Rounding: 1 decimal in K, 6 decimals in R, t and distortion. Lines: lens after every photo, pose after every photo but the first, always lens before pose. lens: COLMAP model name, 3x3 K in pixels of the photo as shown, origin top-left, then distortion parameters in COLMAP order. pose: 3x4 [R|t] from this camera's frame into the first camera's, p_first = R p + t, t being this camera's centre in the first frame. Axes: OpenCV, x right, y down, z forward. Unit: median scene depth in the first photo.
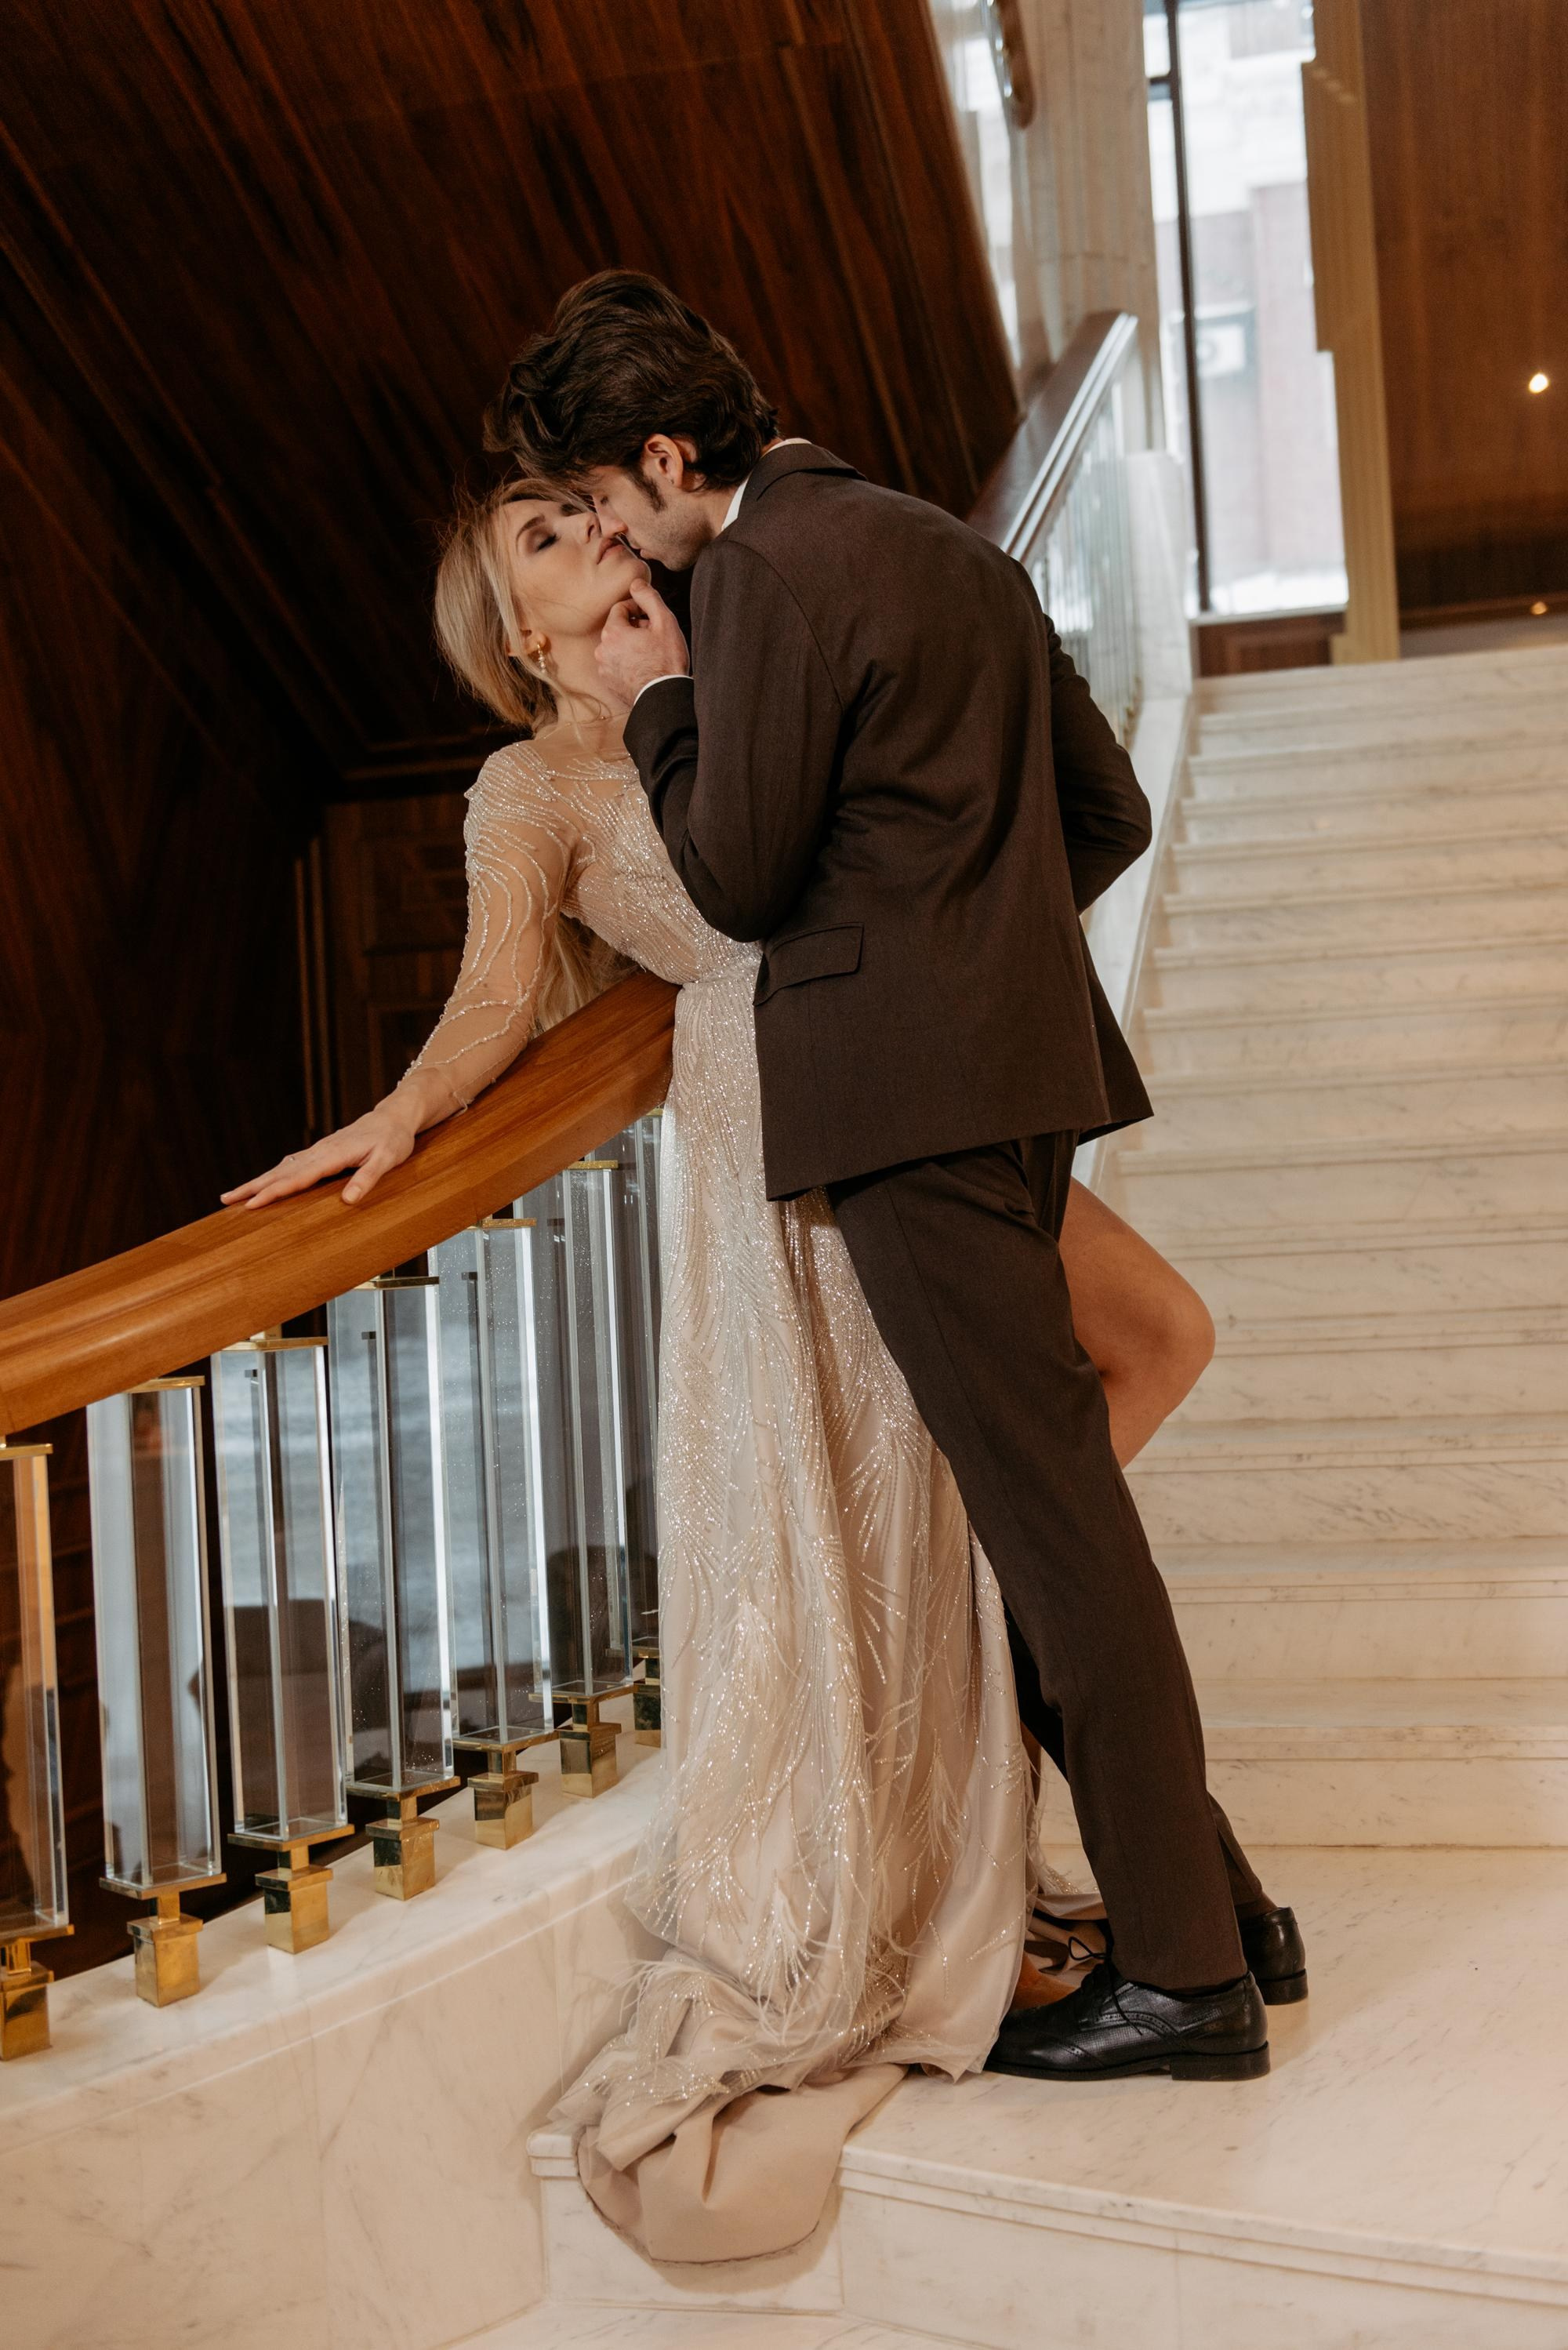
lens RADIAL K [[2709.9, 0, 789.1], [0, 2709.9, 1147.5], [0, 0, 1]] dist [0.004741, -0.012578]
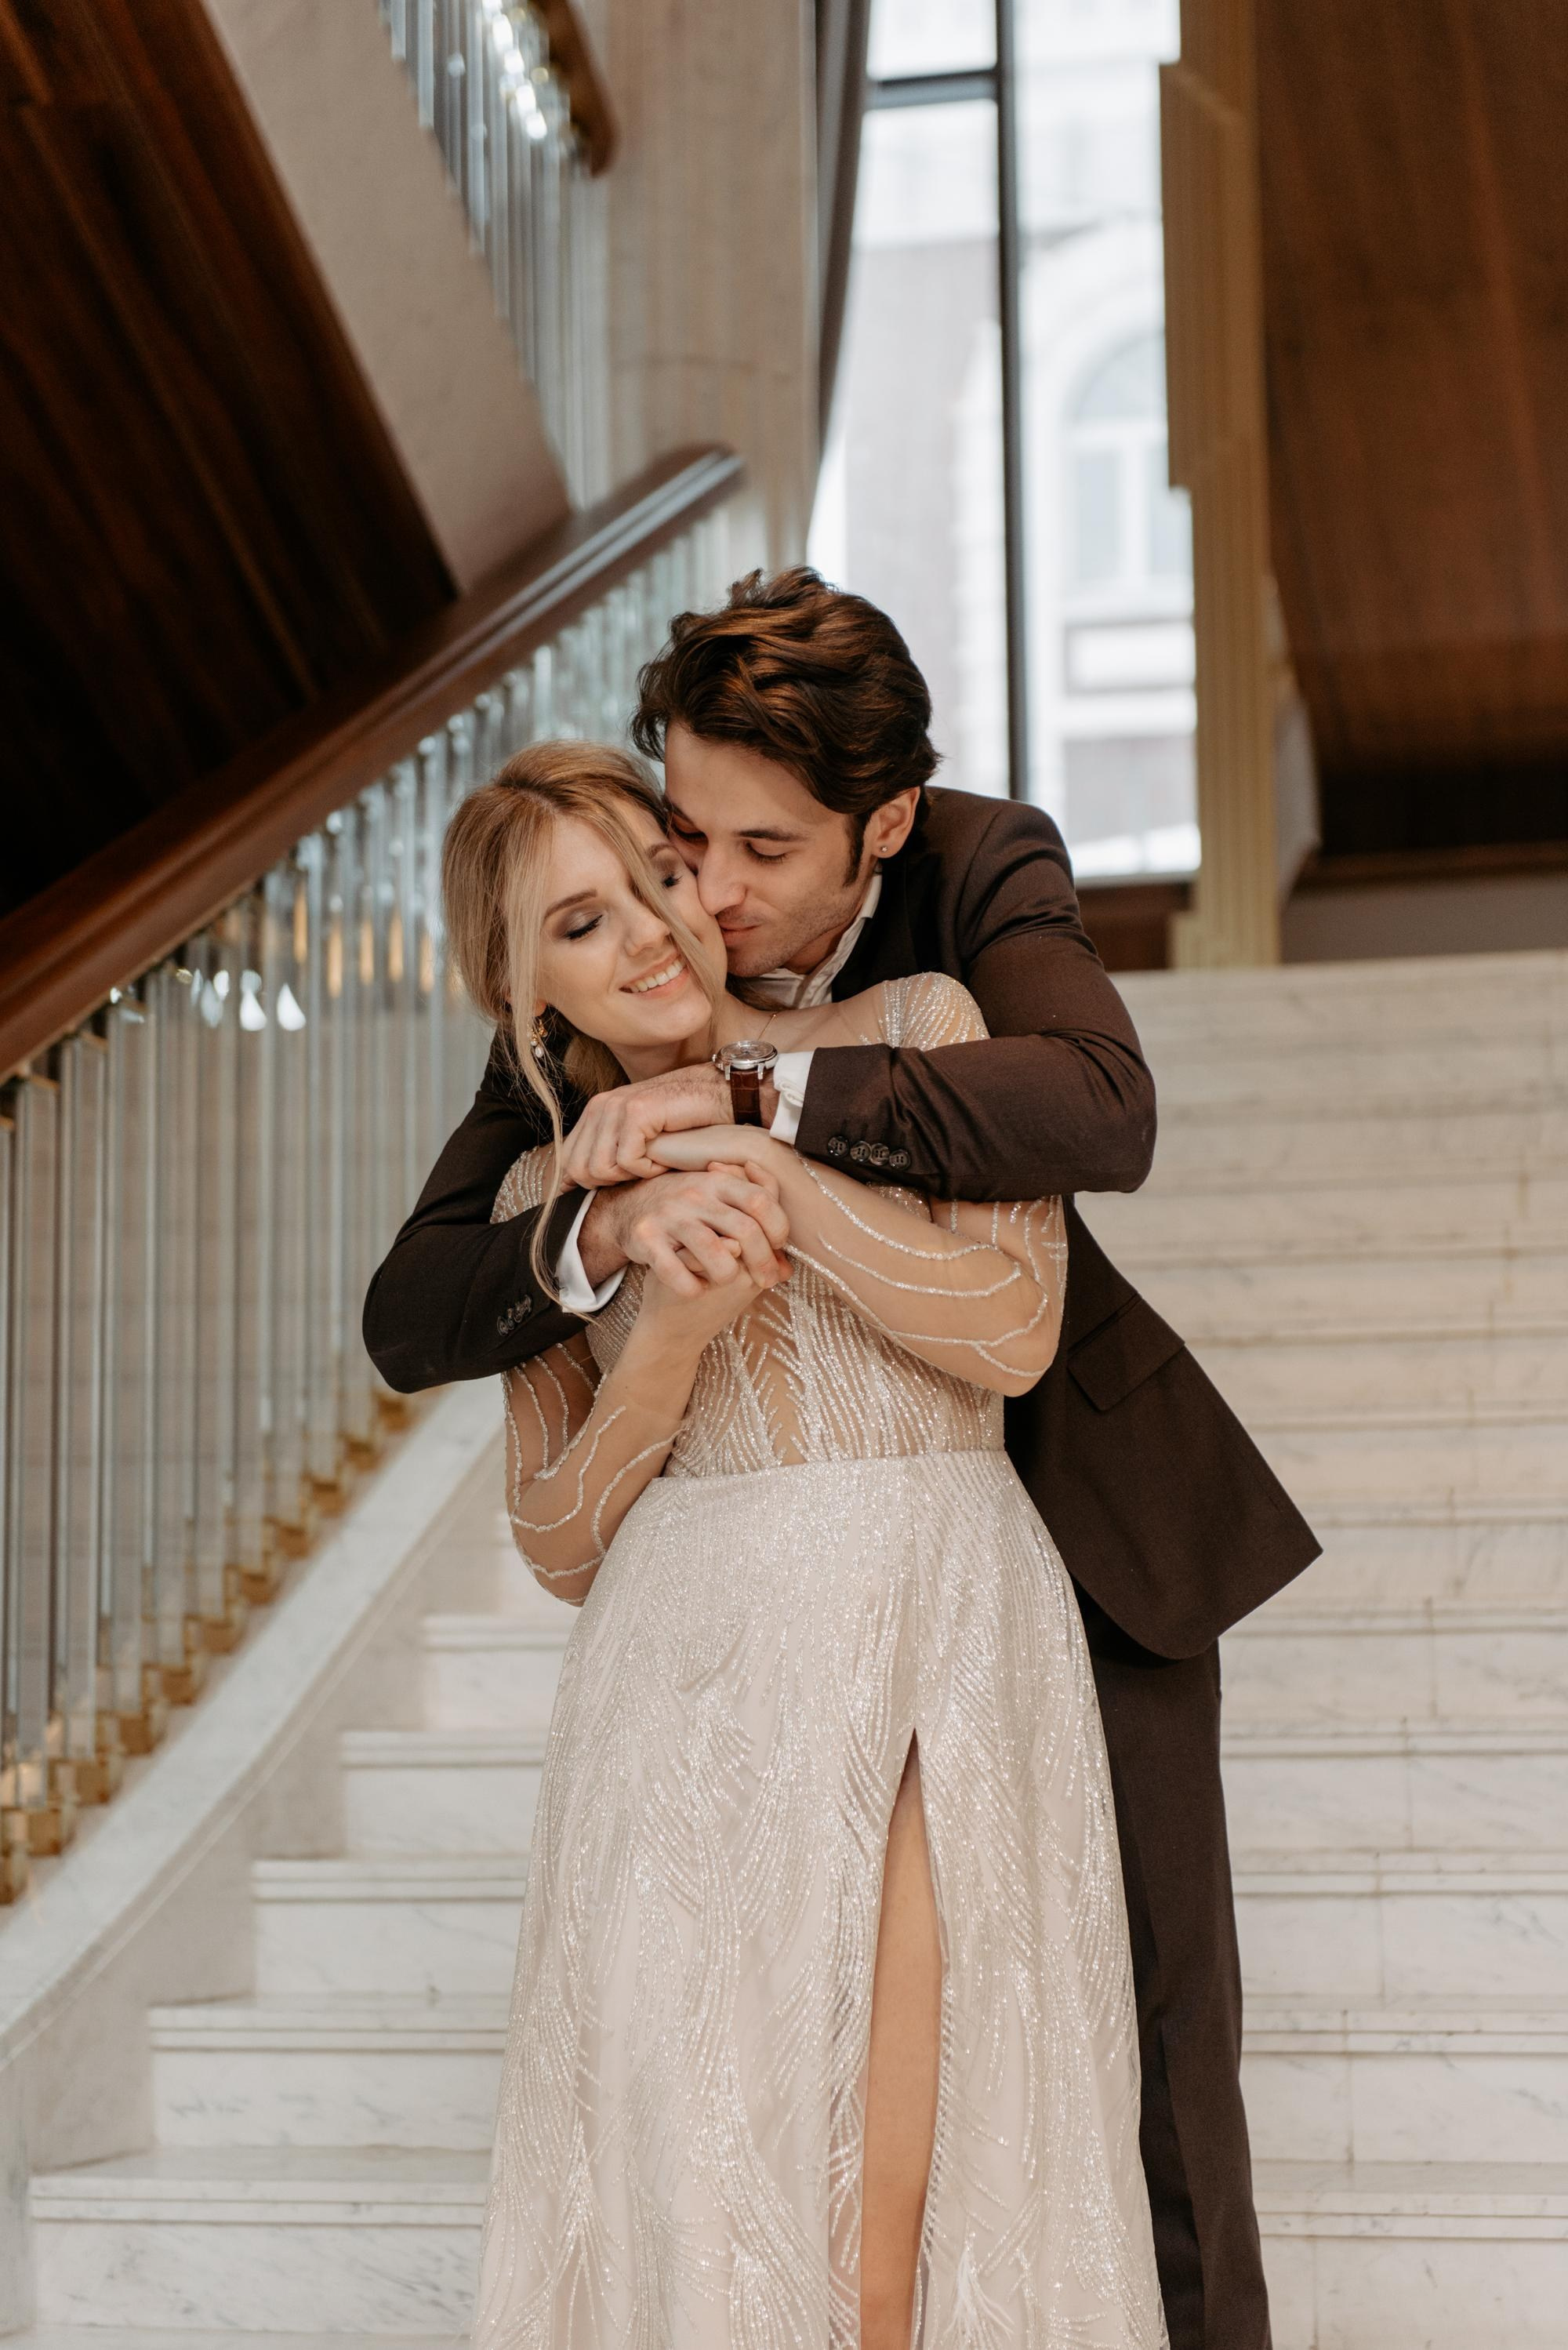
lens RADIAL K [[4462.7, 0, 786.4], [0, 4462.7, 1143.6], [0, 0, 1]] dist [-0.004464, -0.171484]
pose [[0.999095, 0.038050, -0.019011, 0.219388], [-0.039892, 0.993306, -0.108404, -0.024401], [0.014759, 0.109064, 0.993925, -0.101165]]
